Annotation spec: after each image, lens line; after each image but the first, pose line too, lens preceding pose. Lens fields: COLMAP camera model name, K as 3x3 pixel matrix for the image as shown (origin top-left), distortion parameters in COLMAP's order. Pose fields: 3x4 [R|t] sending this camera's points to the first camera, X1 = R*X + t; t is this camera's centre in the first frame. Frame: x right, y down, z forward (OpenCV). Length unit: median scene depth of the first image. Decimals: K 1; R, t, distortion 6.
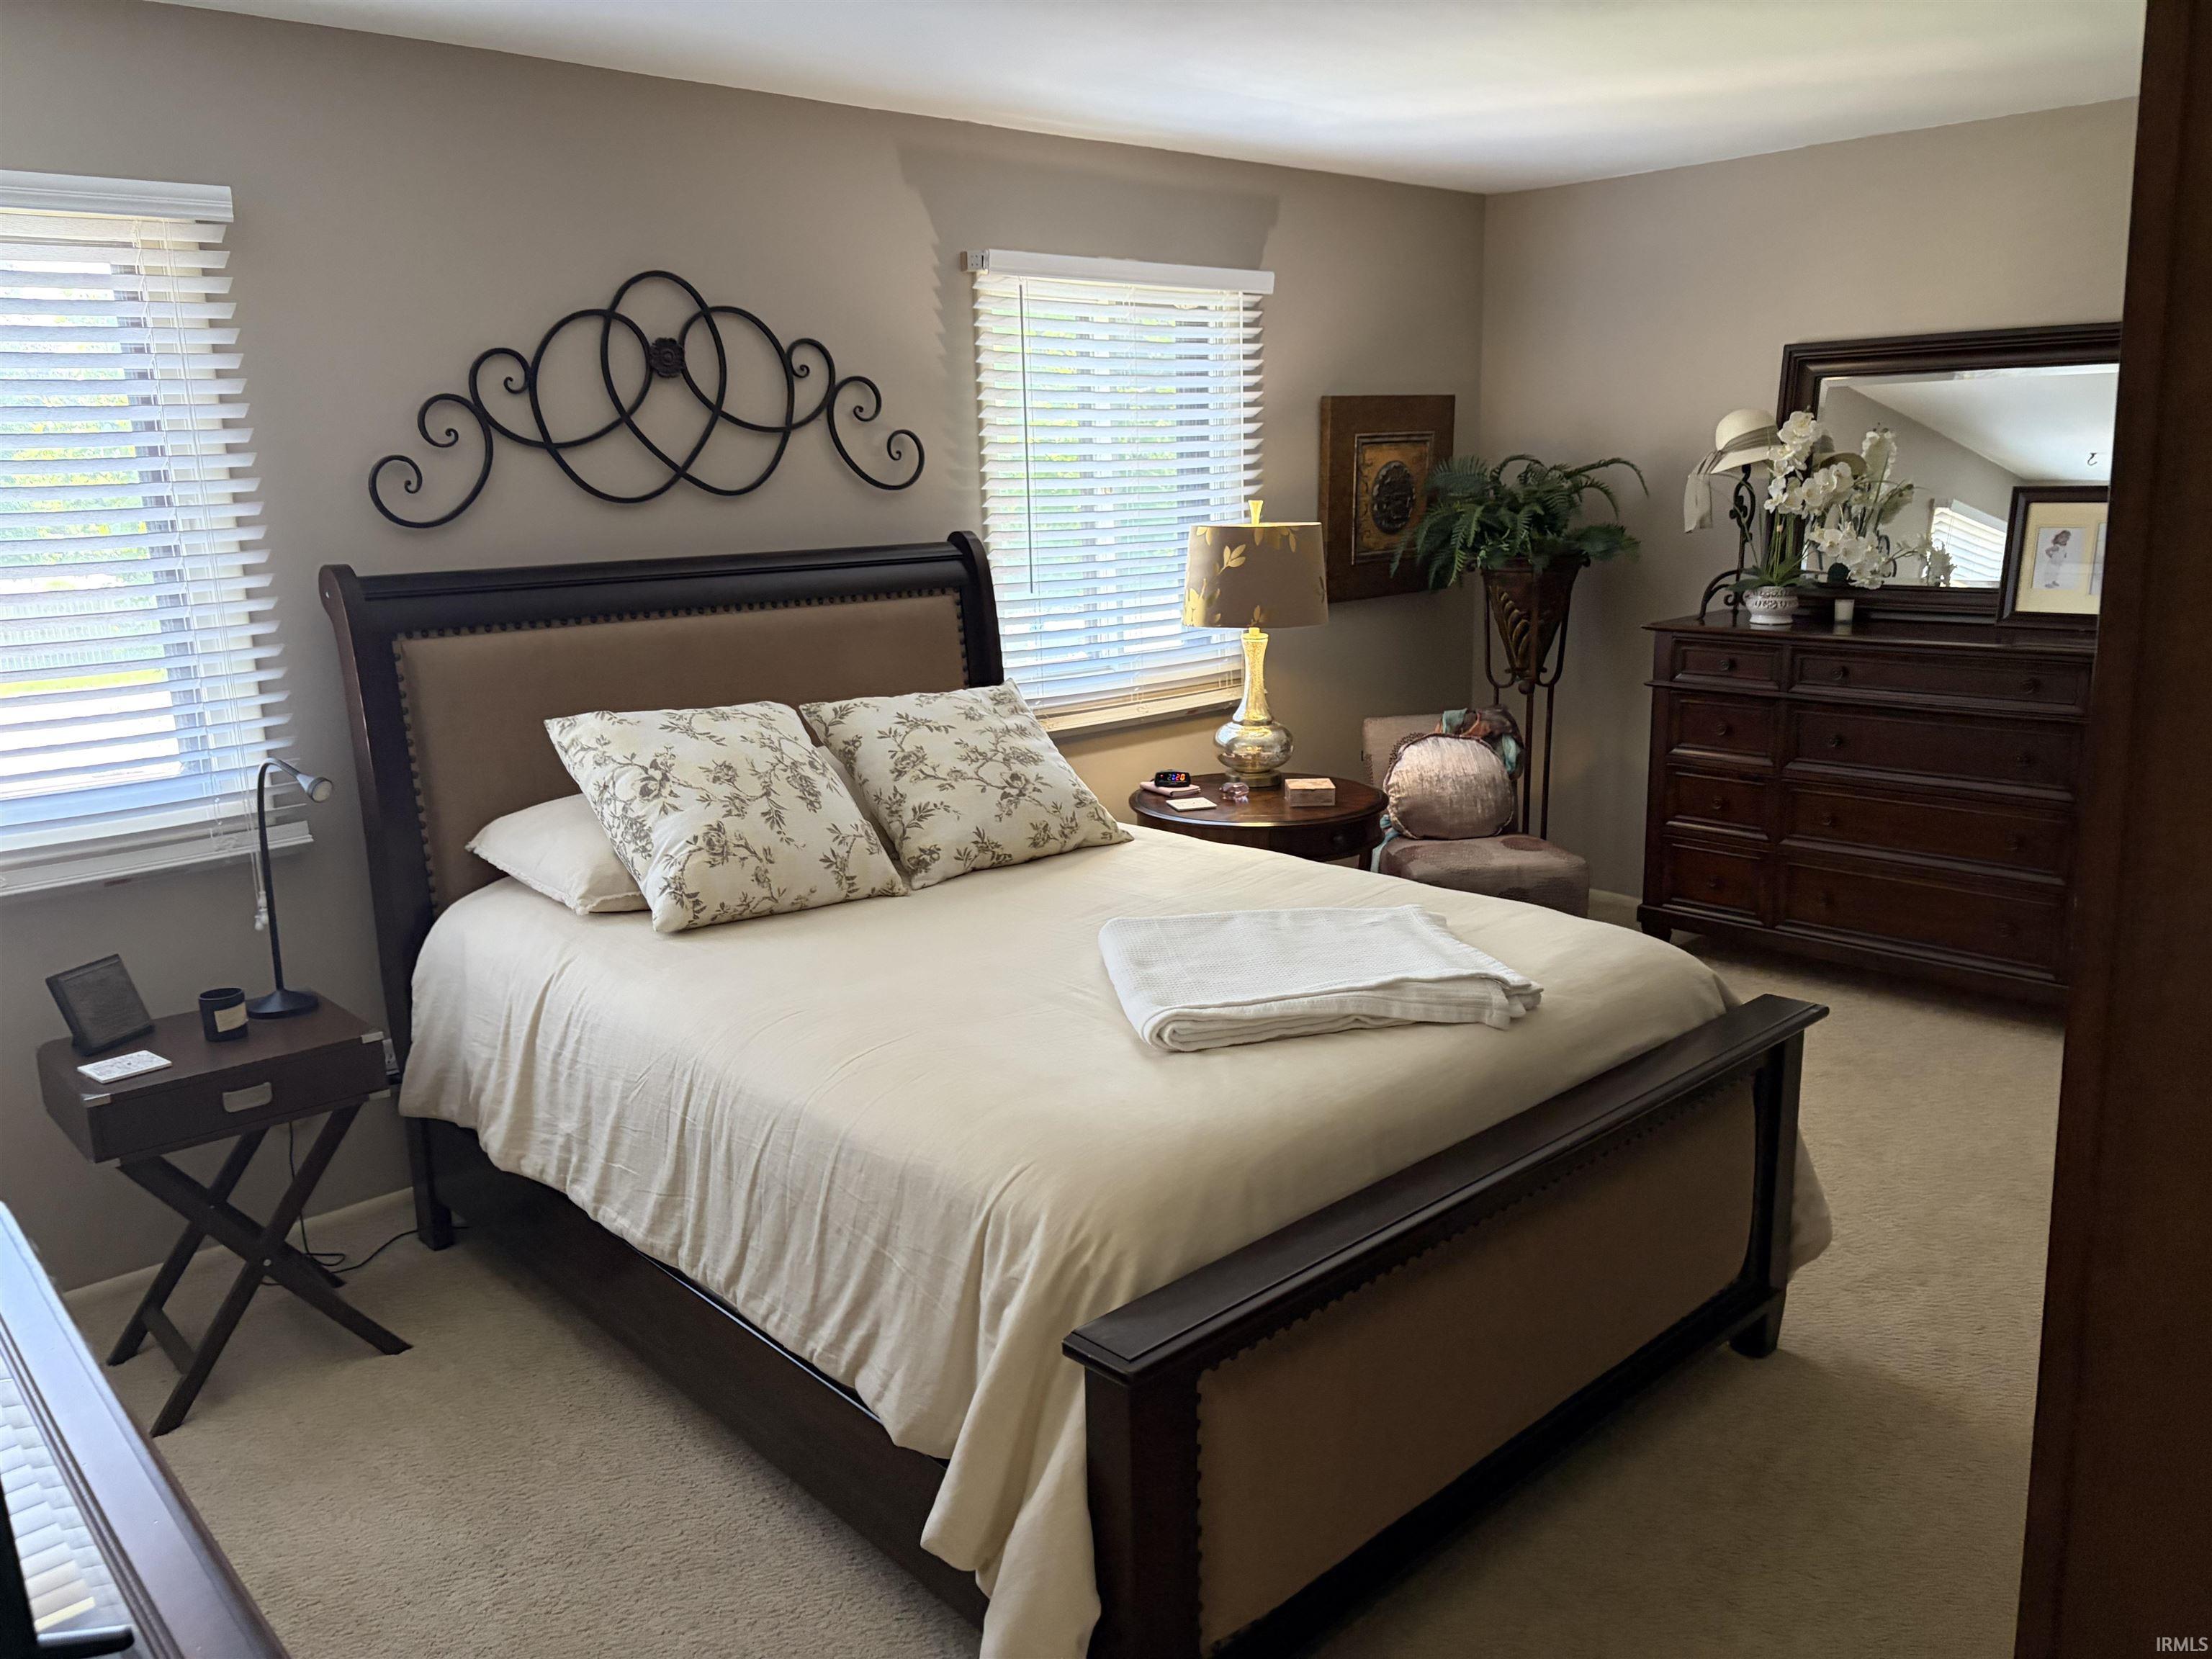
lens RADIAL K [[1669.0, 0, 1104.9], [0, 1669.0, 818.0], [0, 0, 1]] dist [0.032779, -0.014302]
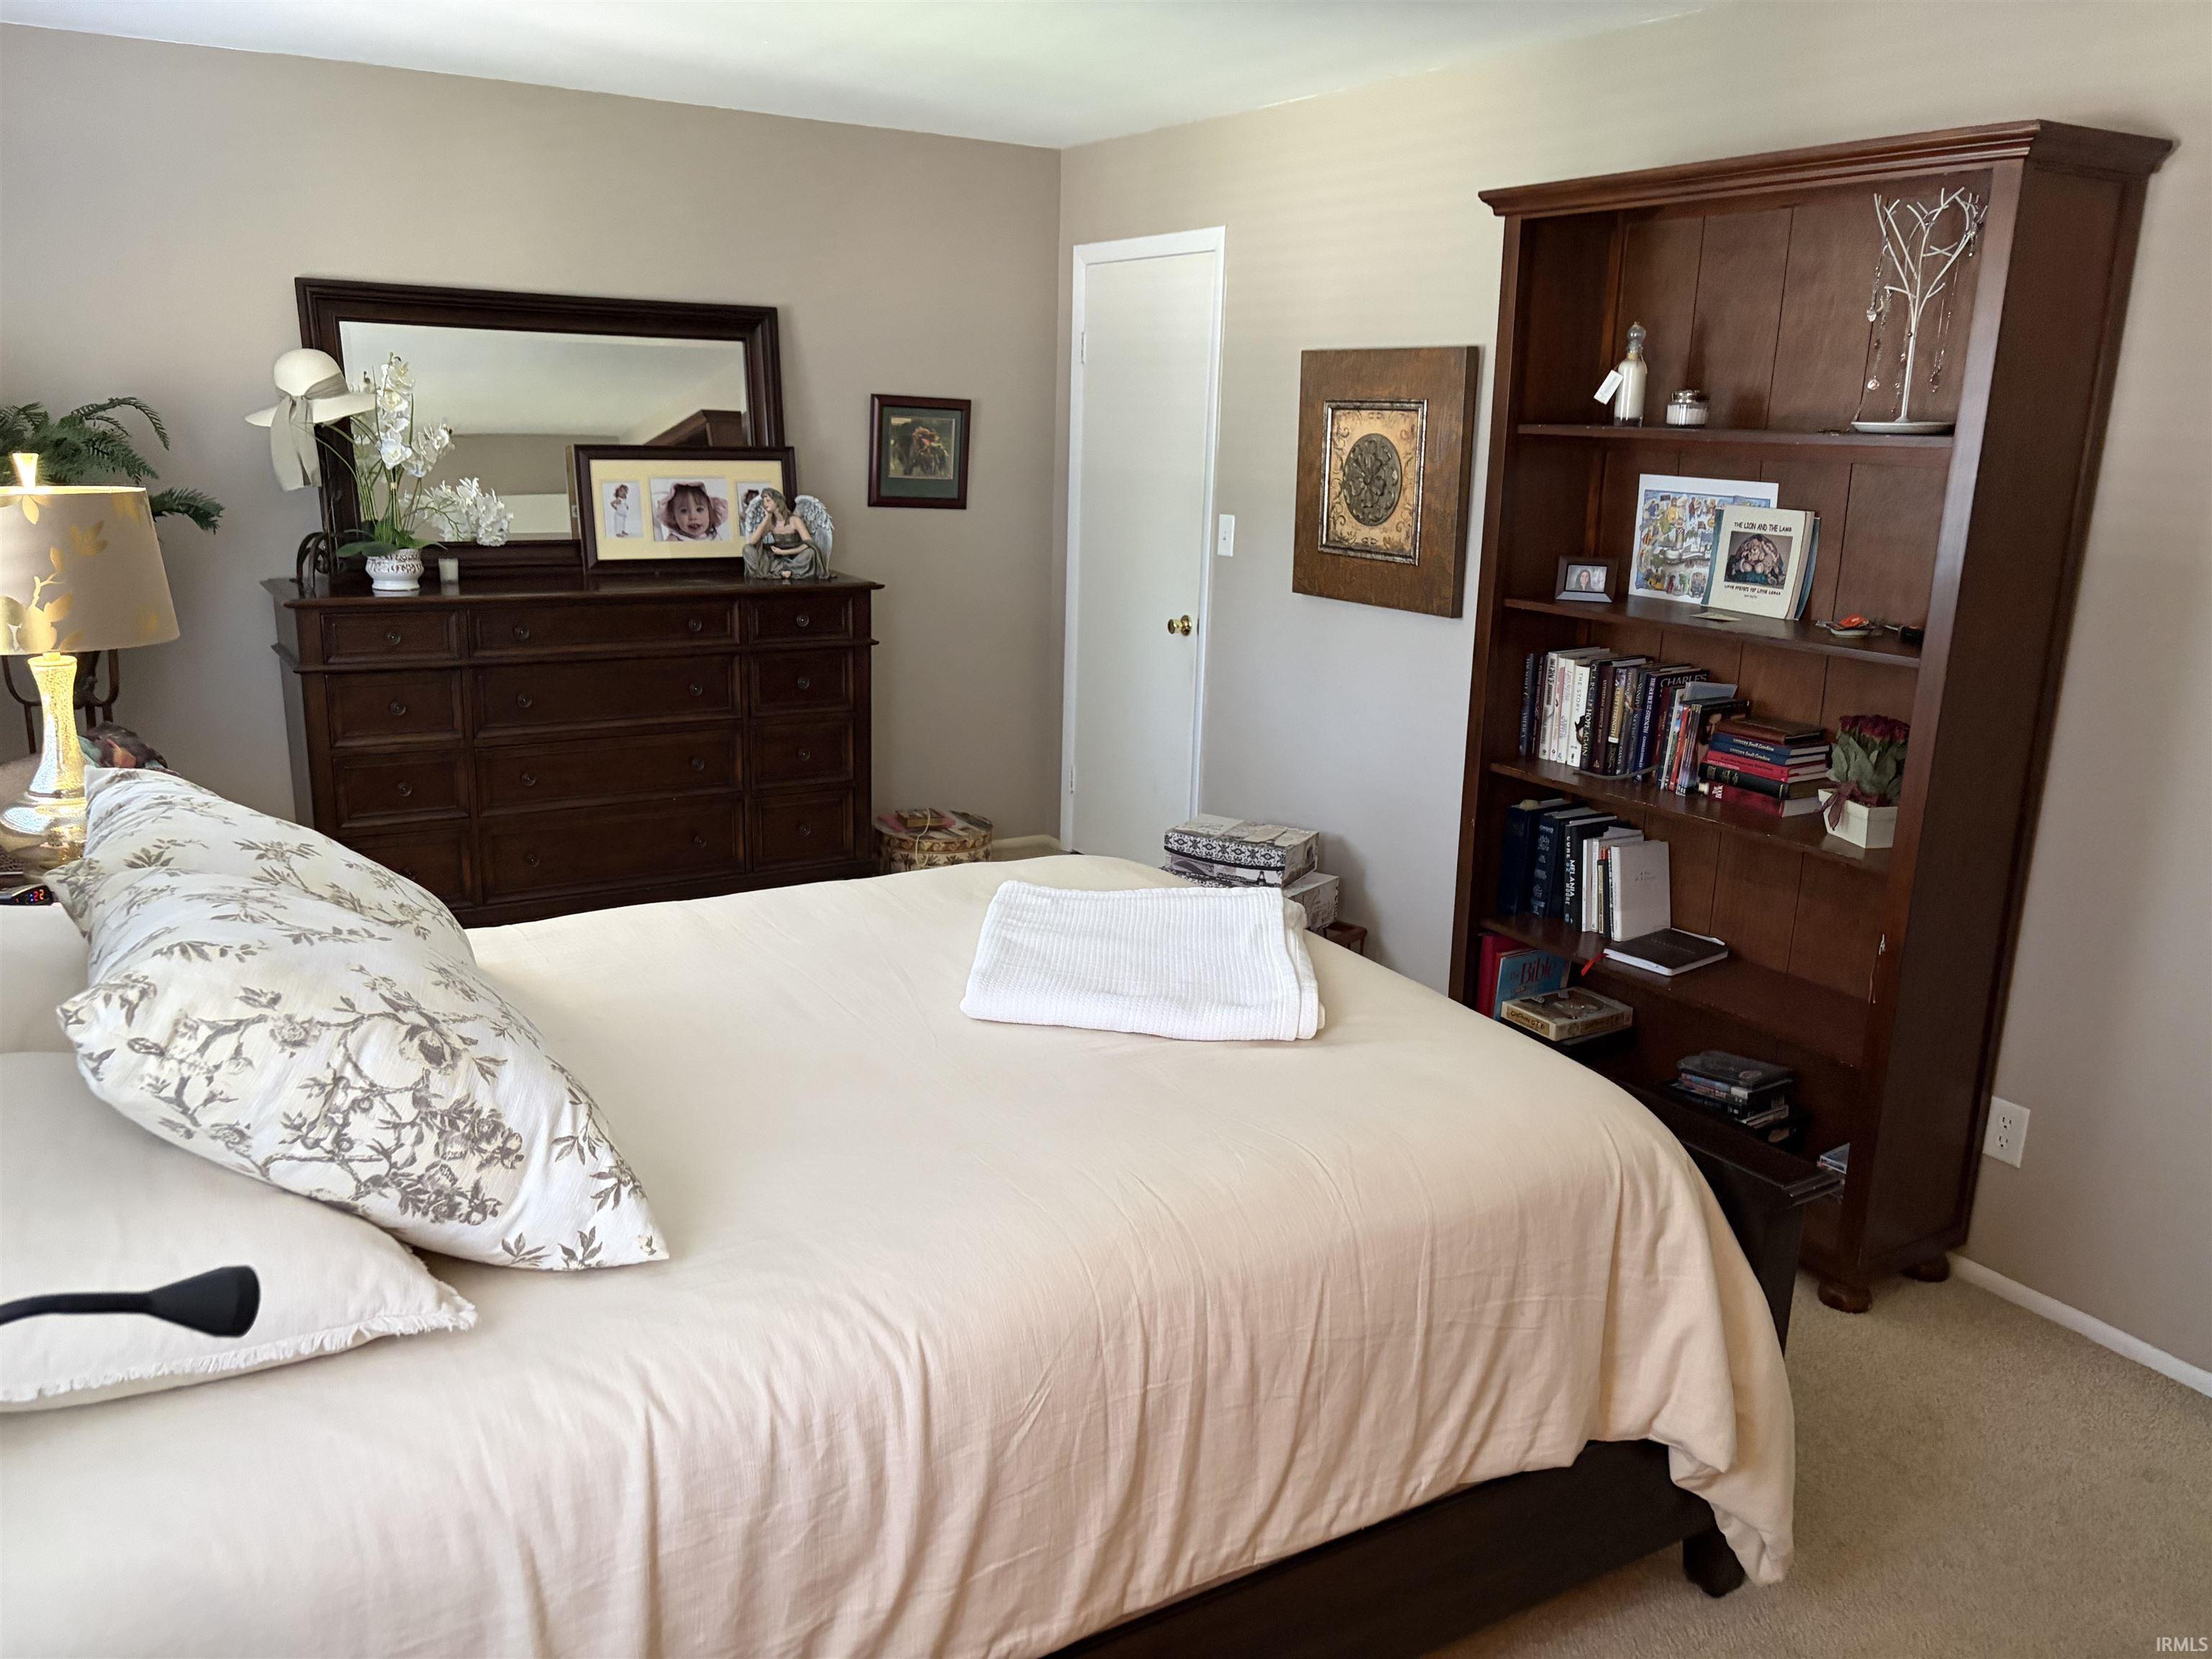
lens RADIAL K [[1669.0, 0, 1107.2], [0, 1669.0, 844.3], [0, 0, 1]] dist [0.032779, -0.014302]
pose [[0.211462, -0.223016, 0.951603, -0.471383], [0.176569, 0.966317, 0.187228, -0.091735], [-0.961305, 0.128432, 0.243717, 0.451840]]
